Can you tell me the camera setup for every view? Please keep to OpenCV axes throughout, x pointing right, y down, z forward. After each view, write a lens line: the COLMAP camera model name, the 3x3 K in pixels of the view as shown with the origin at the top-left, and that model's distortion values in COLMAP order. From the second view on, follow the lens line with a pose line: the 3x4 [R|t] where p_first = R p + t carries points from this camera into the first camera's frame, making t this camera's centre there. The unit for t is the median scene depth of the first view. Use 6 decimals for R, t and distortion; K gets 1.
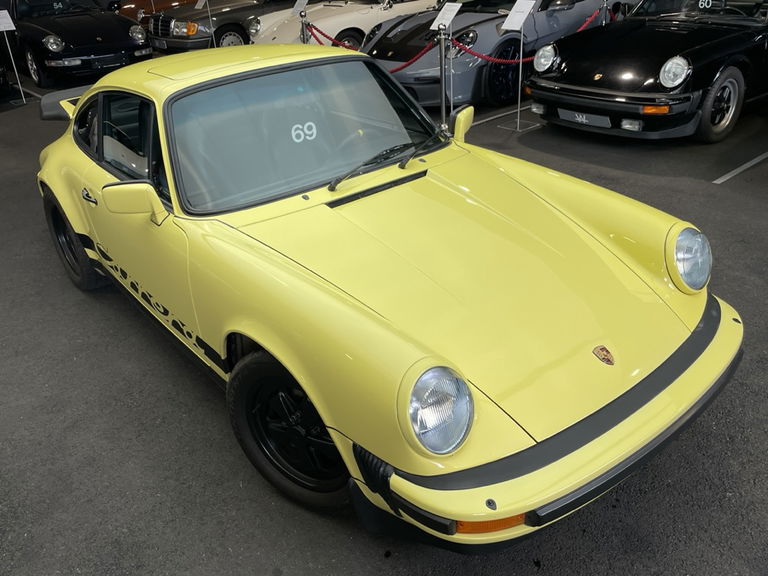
lens RADIAL K [[643.7, 0, 384.0], [0, 643.7, 288.0], [0, 0, 1]] dist [0.074552, -0.095863]
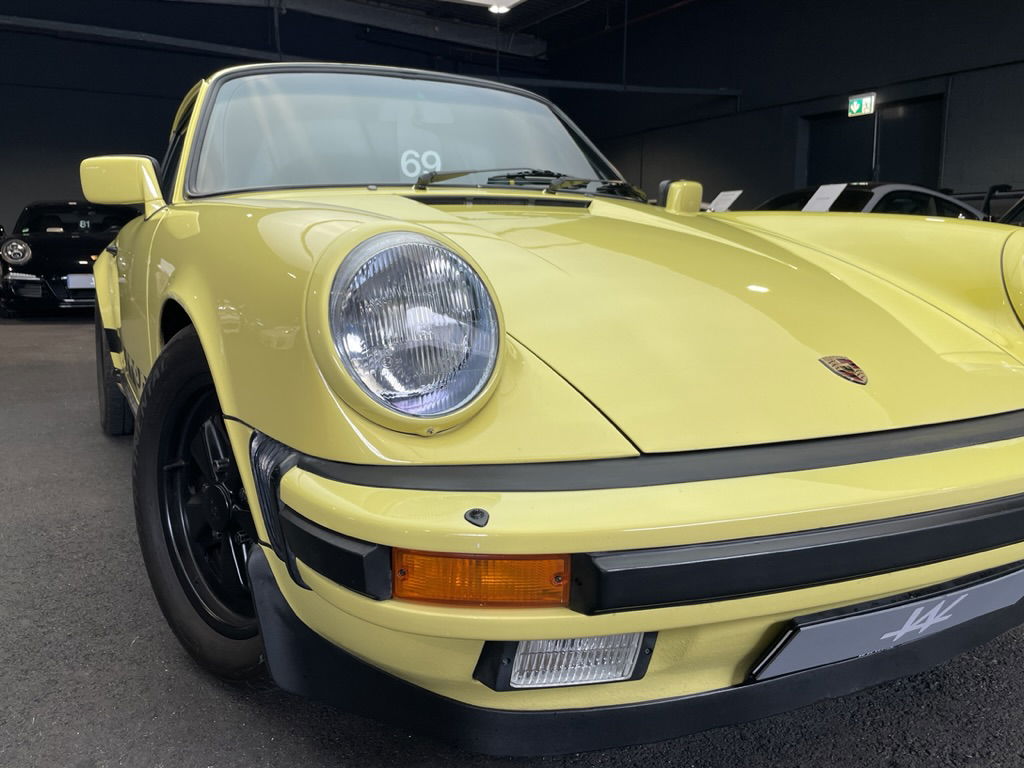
lens RADIAL K [[858.3, 0, 512.0], [0, 858.3, 384.0], [0, 0, 1]] dist [0.074552, -0.095863]
pose [[0.977828, 0.082371, -0.192529, 0.203885], [-0.140242, 0.940353, -0.309949, 0.302701], [0.155514, 0.330078, 0.931055, 0.354820]]
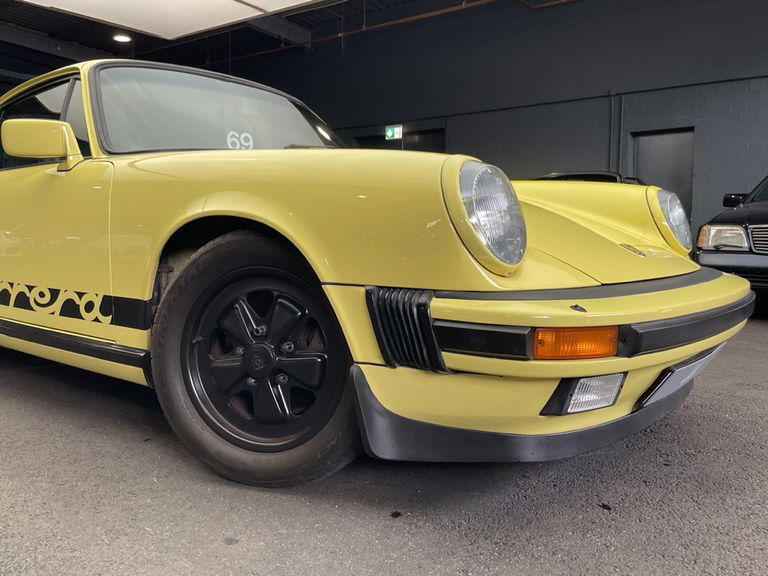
lens RADIAL K [[655.4, 0, 384.0], [0, 655.4, 288.0], [0, 0, 1]] dist [0.077146, -0.116260]
pose [[0.977349, 0.035835, 0.208577, -0.147538], [0.050819, 0.916985, -0.395672, 0.431690], [-0.205440, 0.397310, 0.894393, 0.271827]]
